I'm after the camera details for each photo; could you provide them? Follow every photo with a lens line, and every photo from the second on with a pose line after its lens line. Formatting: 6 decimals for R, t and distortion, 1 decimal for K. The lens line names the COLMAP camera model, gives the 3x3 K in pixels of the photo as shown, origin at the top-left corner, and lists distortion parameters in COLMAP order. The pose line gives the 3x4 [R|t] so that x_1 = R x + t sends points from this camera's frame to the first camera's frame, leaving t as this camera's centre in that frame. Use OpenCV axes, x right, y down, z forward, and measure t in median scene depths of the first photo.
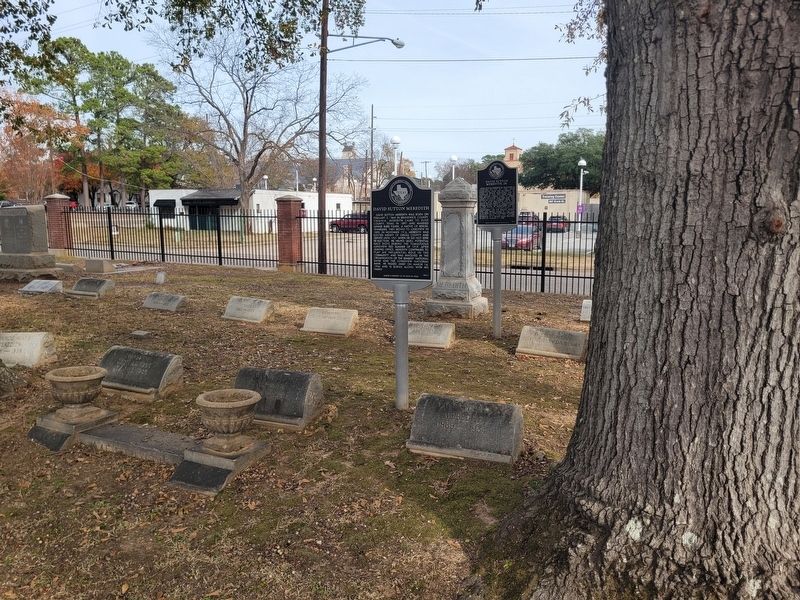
lens RADIAL K [[608.2, 0, 401.8], [0, 608.2, 298.5], [0, 0, 1]] dist [0.044387, -0.030015]
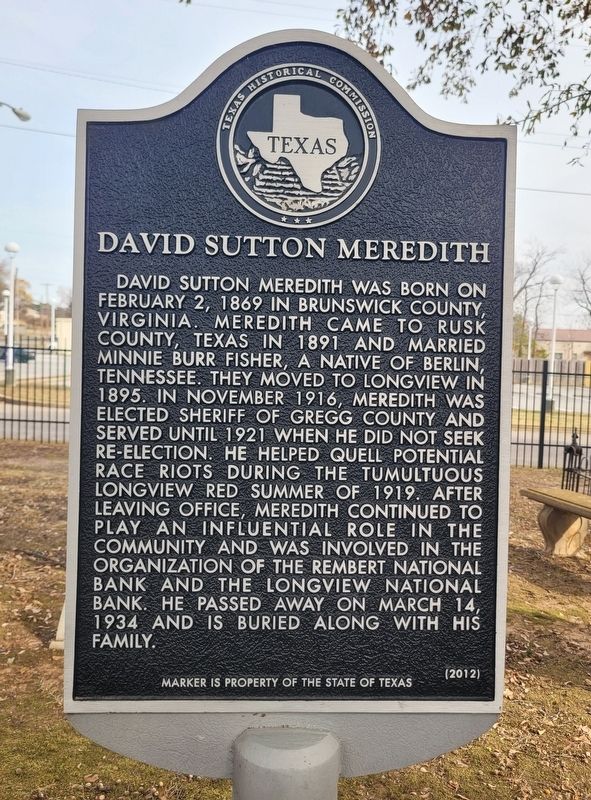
lens RADIAL K [[608.2, 0, 298.0], [0, 608.2, 383.2], [0, 0, 1]] dist [0.044387, -0.030015]
pose [[0.903295, 0.018515, 0.428621, -0.068543], [0.018819, 0.996397, -0.082699, -0.100793], [-0.428608, 0.082768, 0.899691, 0.870601]]
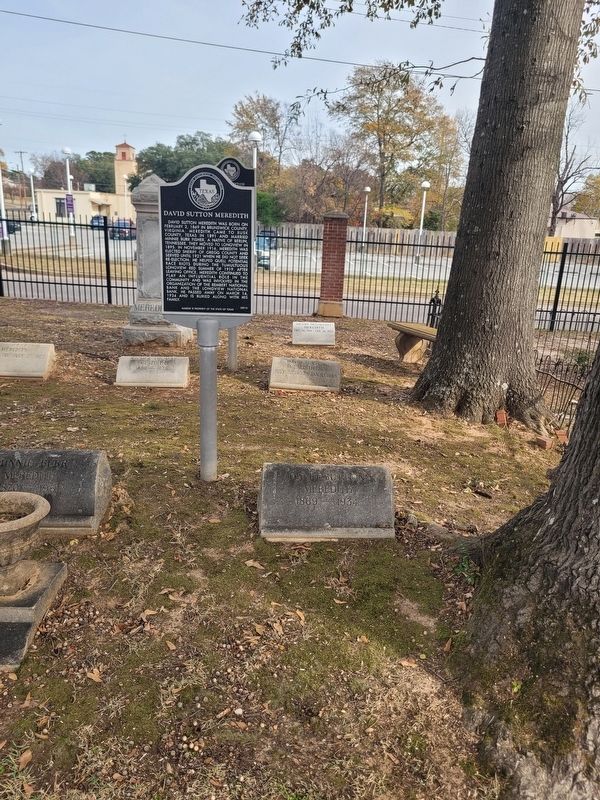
lens RADIAL K [[608.2, 0, 302.8], [0, 608.2, 411.4], [0, 0, 1]] dist [0.044387, -0.030015]
pose [[0.898061, -0.086893, 0.431202, -0.234640], [0.016286, 0.986190, 0.164813, -0.035021], [-0.439569, -0.140990, 0.887075, 0.275306]]
